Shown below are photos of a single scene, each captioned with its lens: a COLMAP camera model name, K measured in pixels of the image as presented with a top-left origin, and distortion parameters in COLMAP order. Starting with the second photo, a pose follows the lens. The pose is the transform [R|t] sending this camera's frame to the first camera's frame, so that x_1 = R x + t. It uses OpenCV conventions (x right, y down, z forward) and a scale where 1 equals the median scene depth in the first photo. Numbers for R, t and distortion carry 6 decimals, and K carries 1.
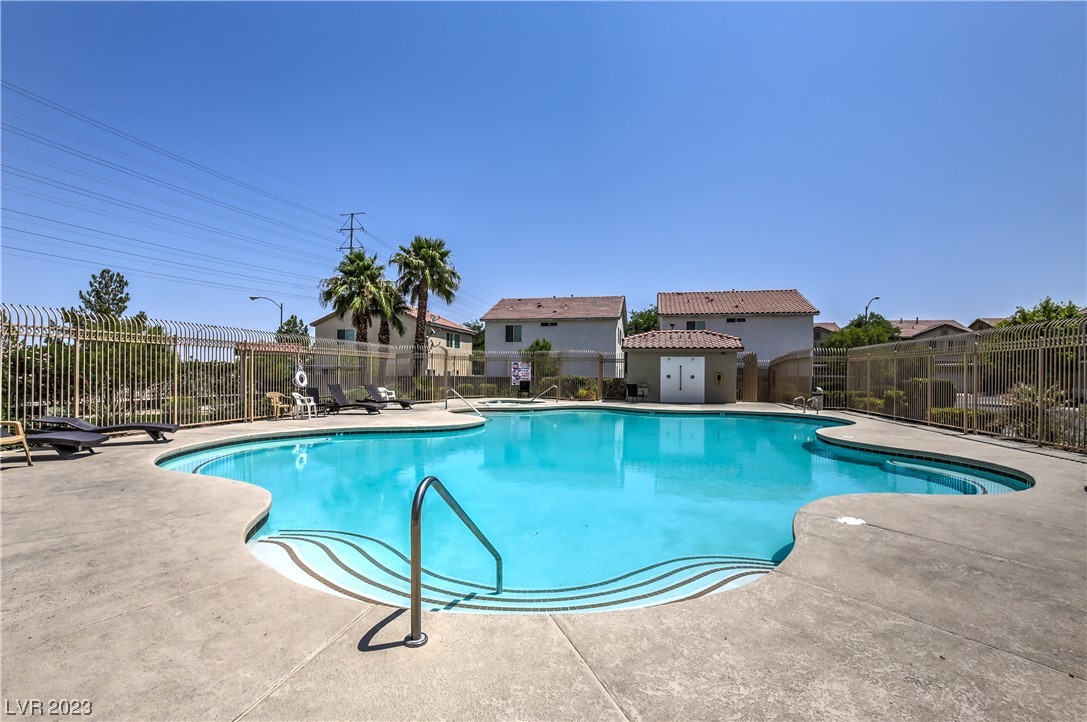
lens RADIAL K [[479.0, 0, 543.1], [0, 479.0, 368.4], [0, 0, 1]] dist [-0.002323, -0.000189]
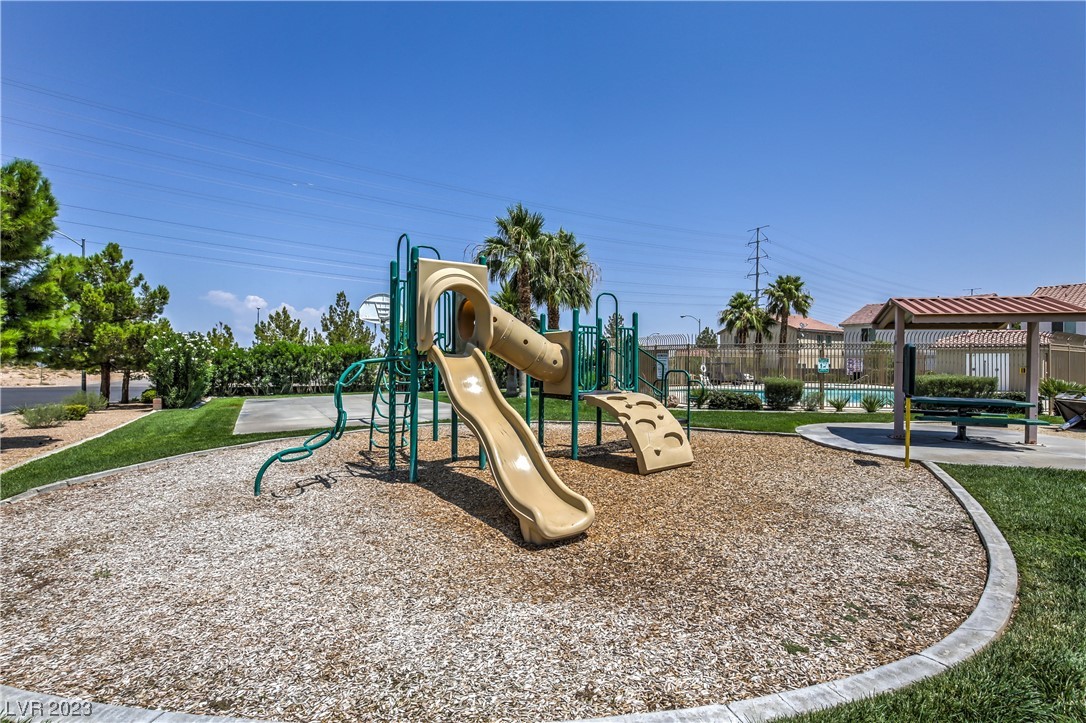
lens RADIAL K [[478.6, 0, 542.8], [0, 478.6, 362.8], [0, 0, 1]] dist [-0.002323, -0.000189]
pose [[0.677399, -0.001707, -0.735614, 0.339472], [0.003535, 0.999993, 0.000935, -0.004911], [0.735607, -0.003234, 0.677401, -0.572230]]
